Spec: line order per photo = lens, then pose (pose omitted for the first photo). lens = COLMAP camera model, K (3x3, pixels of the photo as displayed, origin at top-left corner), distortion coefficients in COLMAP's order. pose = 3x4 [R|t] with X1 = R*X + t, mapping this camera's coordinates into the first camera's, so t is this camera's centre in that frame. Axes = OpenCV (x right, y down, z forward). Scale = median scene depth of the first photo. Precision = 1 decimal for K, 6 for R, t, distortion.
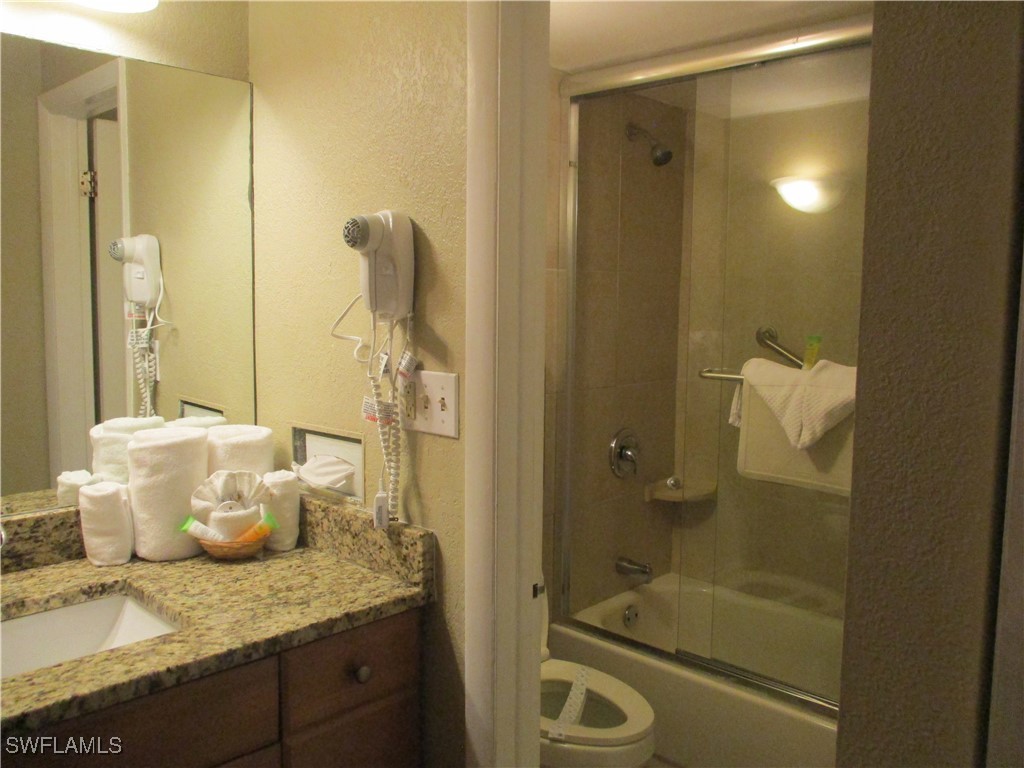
lens RADIAL K [[863.6, 0, 512.0], [0, 863.6, 381.3], [0, 0, 1]] dist [0.005075, -0.000886]
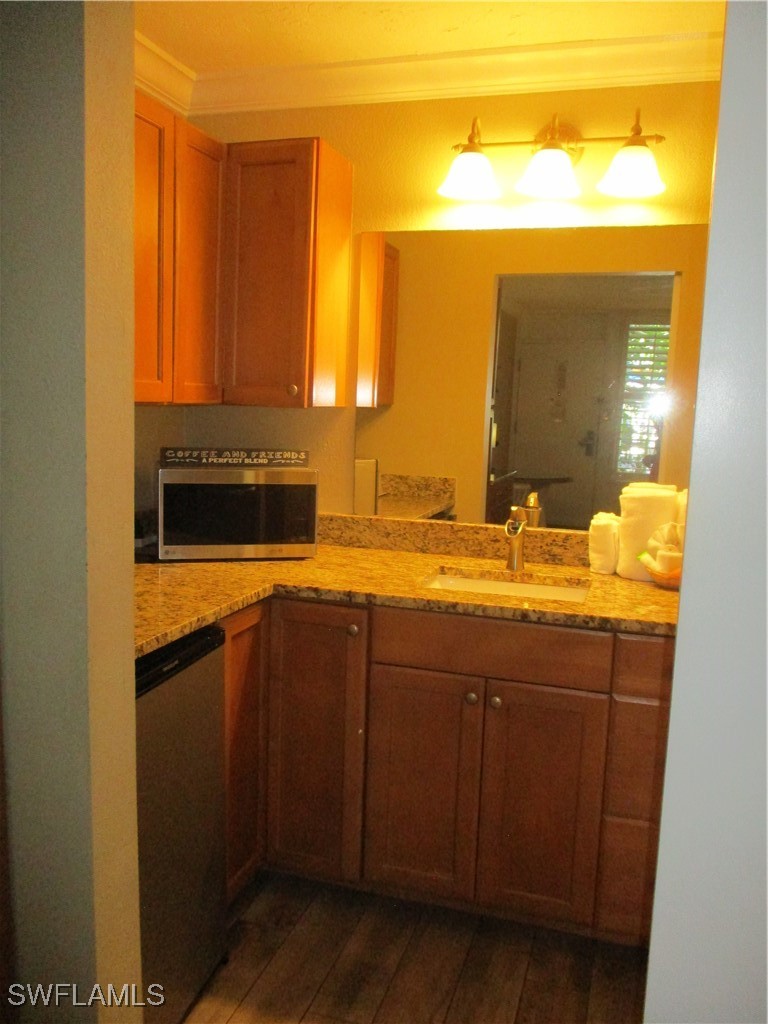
lens RADIAL K [[863.6, 0, 384.1], [0, 863.6, 513.1], [0, 0, 1]] dist [0.005075, -0.000886]
pose [[0.461909, 0.115853, -0.879328, 0.677275], [-0.116876, 0.990737, 0.069137, 0.051192], [0.879193, 0.070837, 0.471171, -0.033065]]
